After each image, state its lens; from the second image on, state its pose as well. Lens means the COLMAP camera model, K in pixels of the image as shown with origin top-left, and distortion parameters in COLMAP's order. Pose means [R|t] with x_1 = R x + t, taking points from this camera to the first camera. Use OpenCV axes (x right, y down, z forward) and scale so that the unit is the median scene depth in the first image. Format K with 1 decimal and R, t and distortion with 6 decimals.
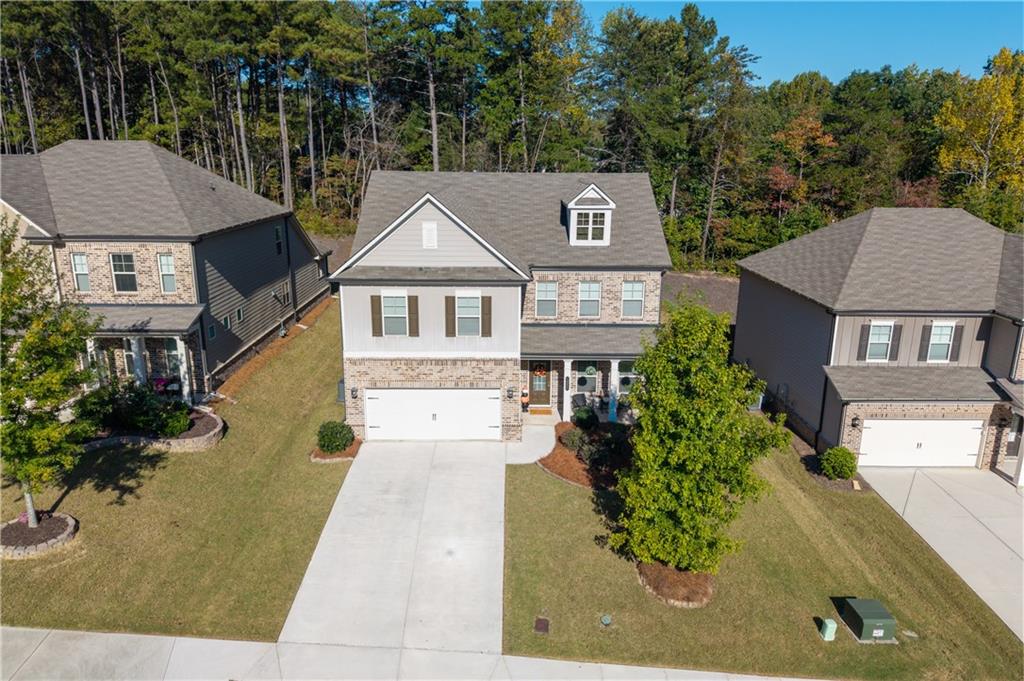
lens RADIAL K [[673.9, 0, 512.0], [0, 673.9, 340.5], [0, 0, 1]] dist [0.006604, -0.004860]
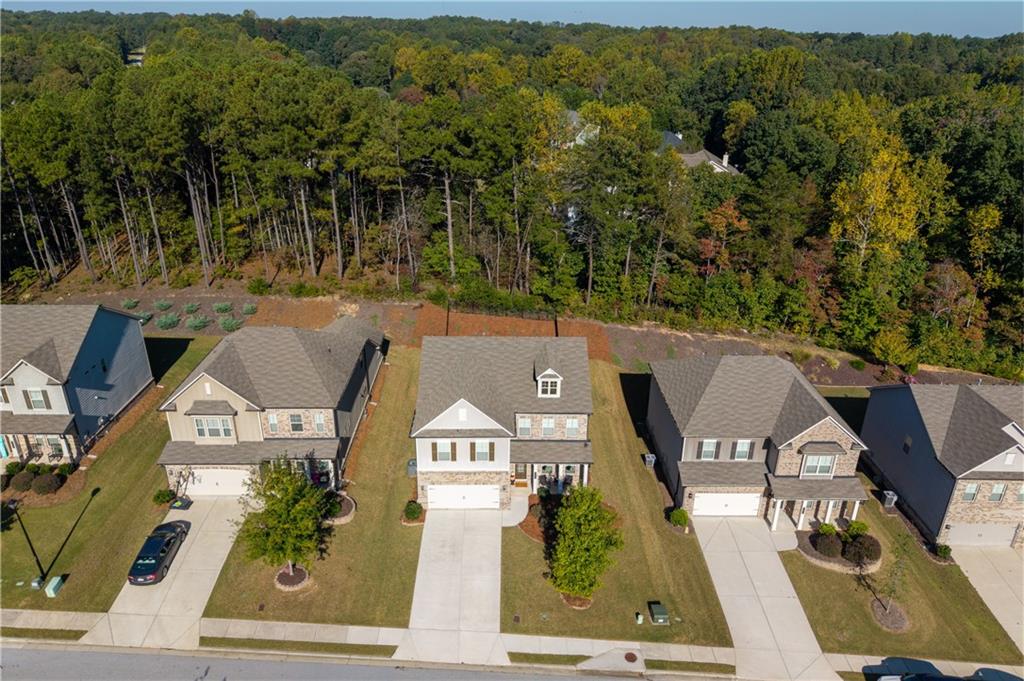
lens RADIAL K [[673.9, 0, 512.0], [0, 673.9, 340.5], [0, 0, 1]] dist [0.006604, -0.004860]
pose [[0.999988, 0.002797, 0.004136, 0.010333], [-0.003400, 0.988097, 0.153797, -0.609807], [-0.003657, -0.153809, 0.988094, -0.798773]]
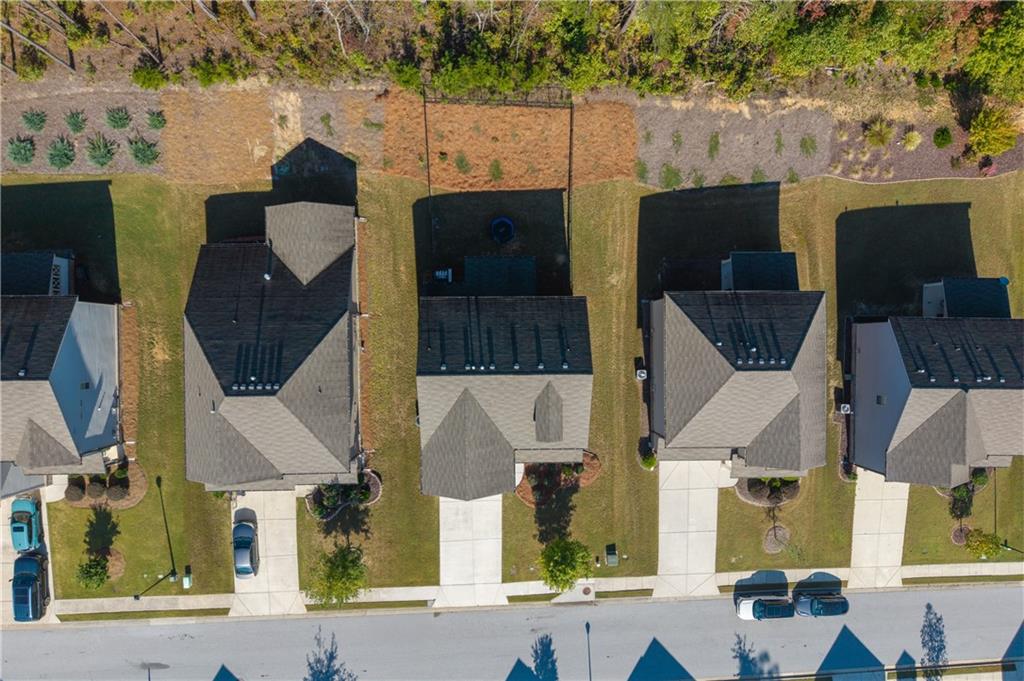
lens RADIAL K [[690.1, 0, 512.0], [0, 690.1, 340.5], [0, 0, 1]] dist [0.046067, -0.059059]
pose [[0.999813, 0.003569, 0.019023, -0.021378], [-0.019295, 0.261073, 0.965126, -2.225732], [-0.001522, -0.965312, 0.261093, 0.815385]]
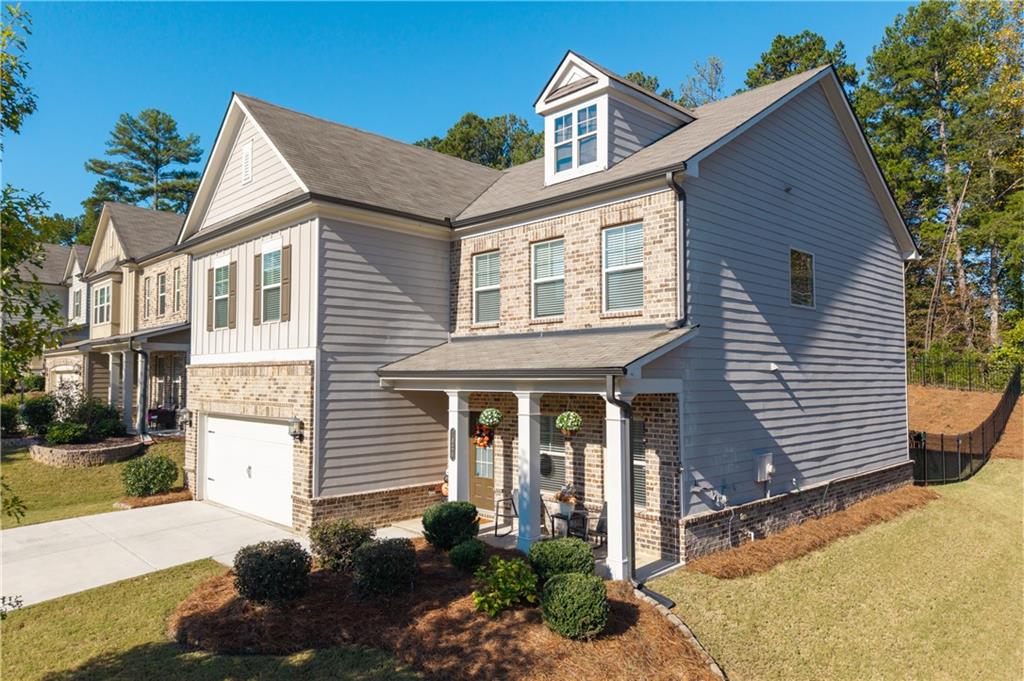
lens RADIAL K [[690.1, 0, 512.0], [0, 690.1, 340.5], [0, 0, 1]] dist [0.046067, -0.059059]
pose [[0.684346, -0.049217, -0.727495, 0.477135], [-0.180572, 0.955202, -0.234483, 0.103898], [0.706445, 0.291833, 0.644801, 0.736209]]
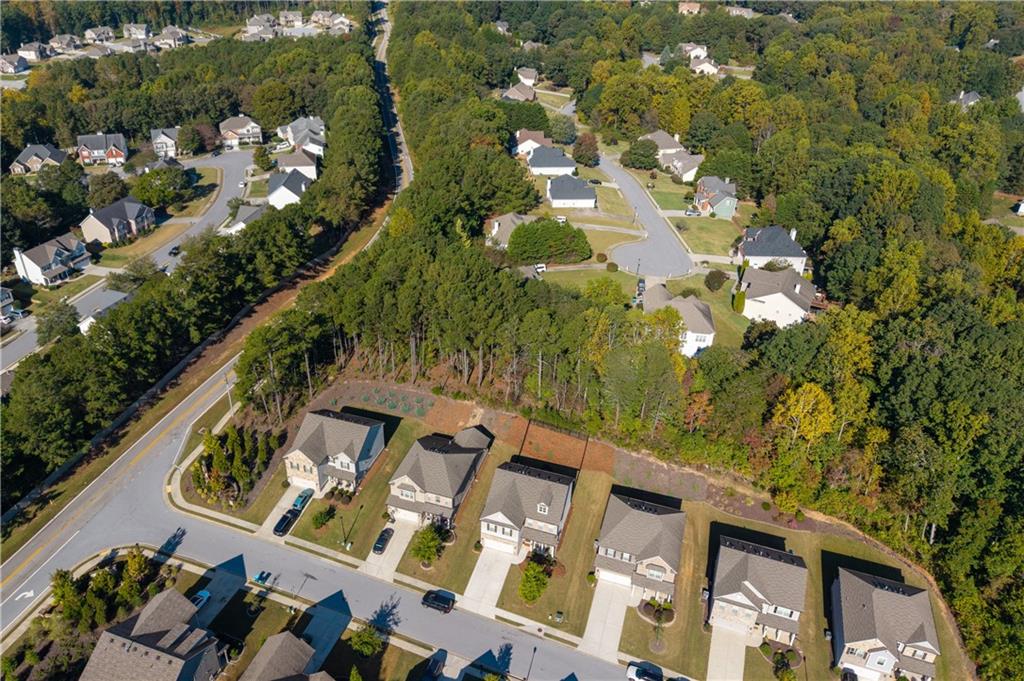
lens RADIAL K [[701.4, 0, 480.1], [0, 701.4, 324.0], [0, 0, 1]] dist [0.003096, -0.002392]
pose [[0.940714, 0.171269, -0.292788, 0.867875], [-0.090684, 0.958733, 0.269458, -2.521801], [0.326855, -0.226931, 0.917425, -2.953686]]
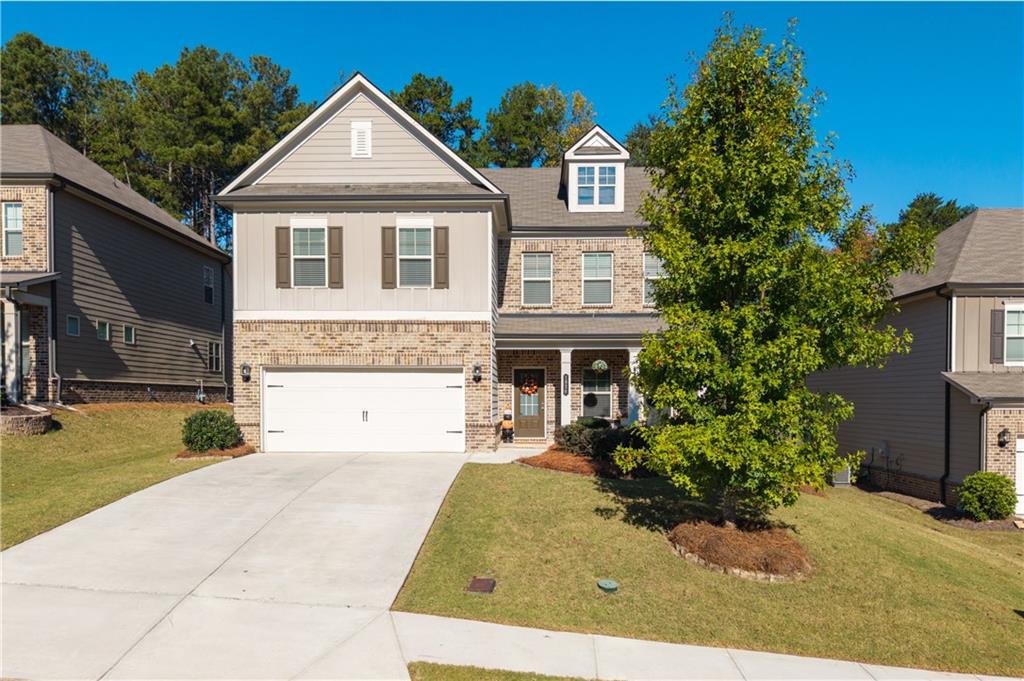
lens RADIAL K [[746.0, 0, 514.8], [0, 746.0, 429.5], [0, 0, 1]] dist [-0.006167, -0.003788]
pose [[0.999289, -0.004549, -0.037430, 0.061062], [-0.003592, 0.976697, -0.214593, 0.283033], [0.037534, 0.214575, 0.975986, 0.282558]]
